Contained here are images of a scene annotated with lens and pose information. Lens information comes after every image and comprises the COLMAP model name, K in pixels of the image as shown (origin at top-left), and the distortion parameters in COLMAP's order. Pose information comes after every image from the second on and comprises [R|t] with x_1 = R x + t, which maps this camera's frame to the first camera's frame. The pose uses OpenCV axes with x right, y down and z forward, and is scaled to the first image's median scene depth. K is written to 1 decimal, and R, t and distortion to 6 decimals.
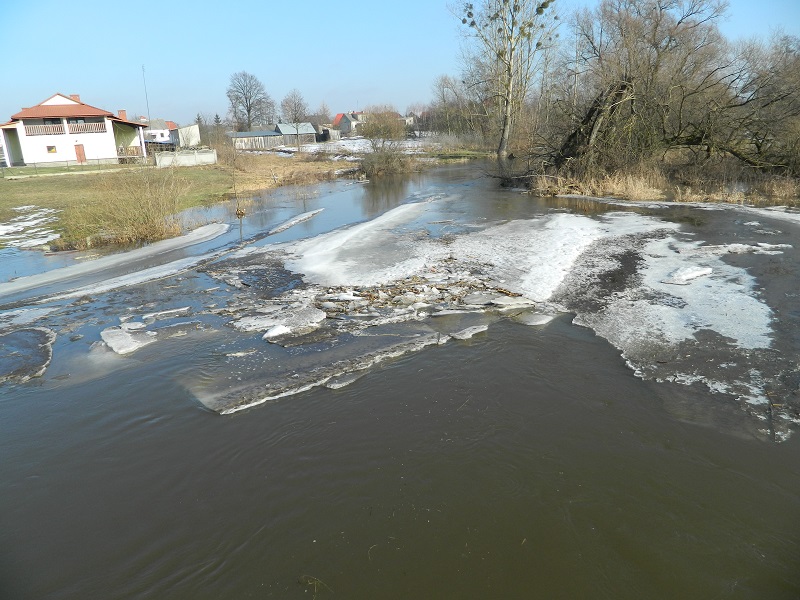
lens RADIAL K [[588.2, 0, 399.3], [0, 588.2, 298.9], [0, 0, 1]] dist [0.003931, -0.000066]
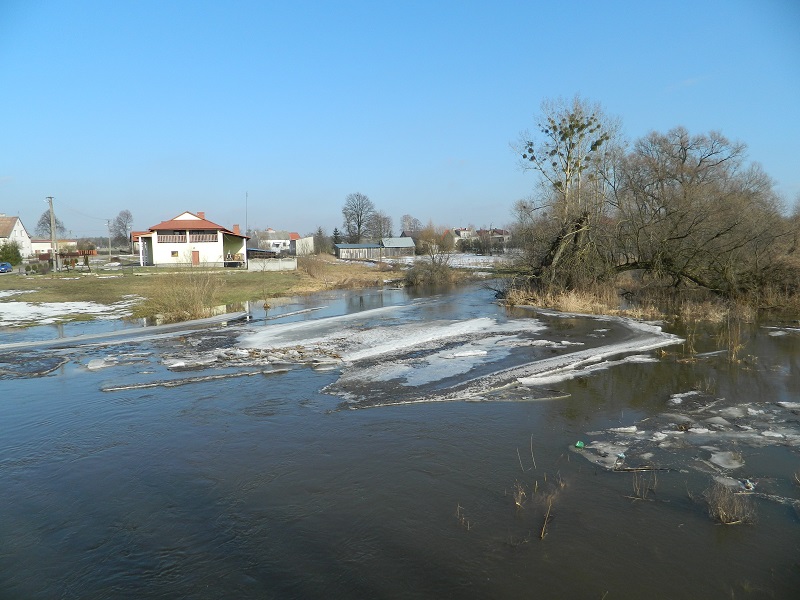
lens RADIAL K [[588.2, 0, 400.5], [0, 588.2, 301.2], [0, 0, 1]] dist [0.003931, -0.000066]
pose [[0.977434, 0.049464, -0.205370, 0.124692], [-0.085798, 0.981356, -0.171983, 0.017963], [0.193035, 0.185723, 0.963455, -0.087524]]
